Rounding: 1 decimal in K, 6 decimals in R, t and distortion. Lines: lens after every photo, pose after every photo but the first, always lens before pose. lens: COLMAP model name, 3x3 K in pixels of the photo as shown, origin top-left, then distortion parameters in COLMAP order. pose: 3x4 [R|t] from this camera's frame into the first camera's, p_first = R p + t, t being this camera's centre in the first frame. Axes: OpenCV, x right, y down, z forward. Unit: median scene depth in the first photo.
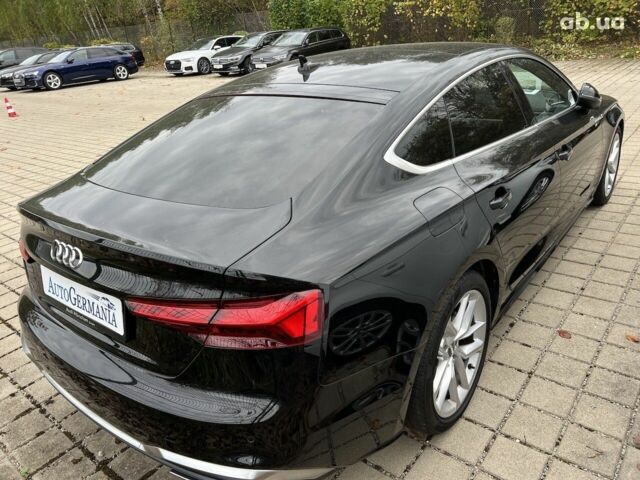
lens RADIAL K [[480.1, 0, 324.7], [0, 480.1, 240.5], [0, 0, 1]] dist [0.060486, -0.068905]
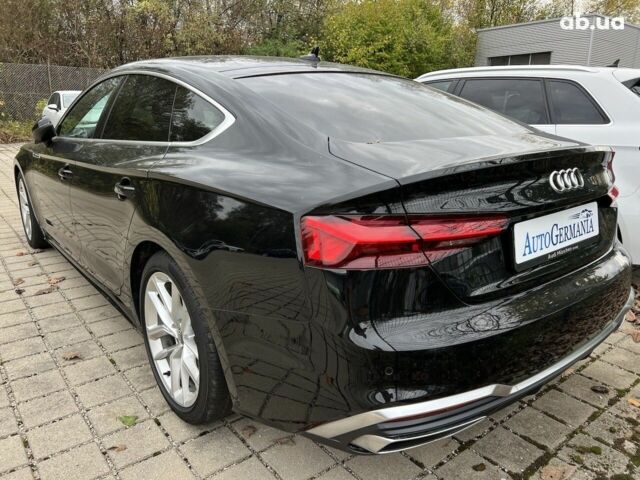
lens RADIAL K [[480.1, 0, 316.8], [0, 480.1, 243.0], [0, 0, 1]] dist [0.060486, -0.068905]
pose [[0.222161, -0.178569, 0.958519, -1.213596], [0.361872, 0.927969, 0.089005, -0.093386], [-0.905369, 0.327088, 0.270777, 0.941468]]
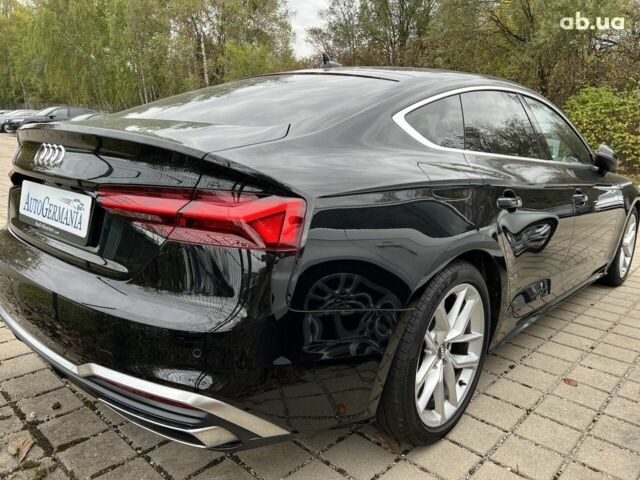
lens RADIAL K [[480.1, 0, 321.5], [0, 480.1, 238.6], [0, 0, 1]] dist [0.060486, -0.068905]
pose [[0.988445, 0.146092, -0.040418, 0.046087], [-0.151248, 0.968211, -0.199228, 0.226934], [0.010028, 0.203039, 0.979119, 0.077287]]
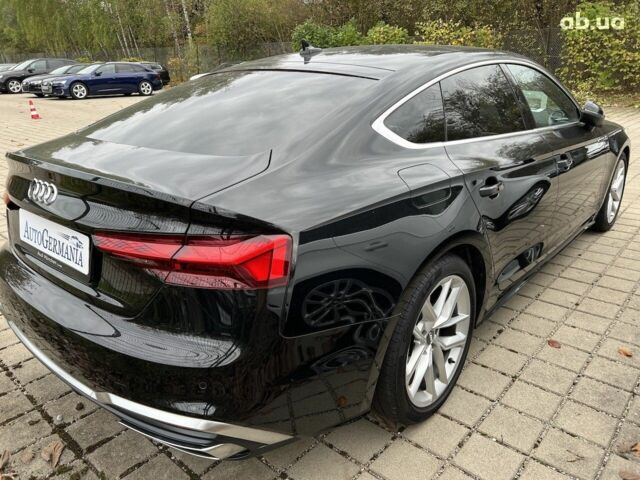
lens RADIAL K [[480.1, 0, 322.2], [0, 480.1, 234.4], [0, 0, 1]] dist [0.060486, -0.068905]
pose [[0.996429, 0.081084, -0.023567, 0.051324], [-0.082658, 0.993673, -0.076034, 0.108846], [0.017253, 0.077710, 0.996827, 0.021532]]
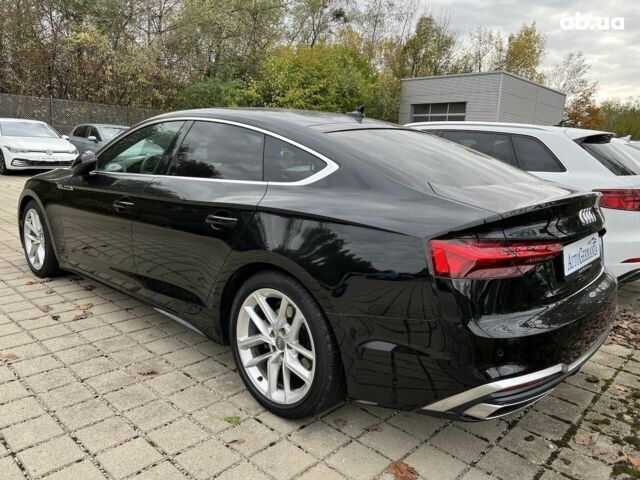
lens RADIAL K [[480.1, 0, 316.8], [0, 480.1, 233.5], [0, 0, 1]] dist [0.060486, -0.068905]
pose [[0.068216, -0.092629, 0.993361, -1.465378], [0.351069, 0.934227, 0.063006, -0.209614], [-0.933861, 0.344440, 0.096248, 1.212236]]
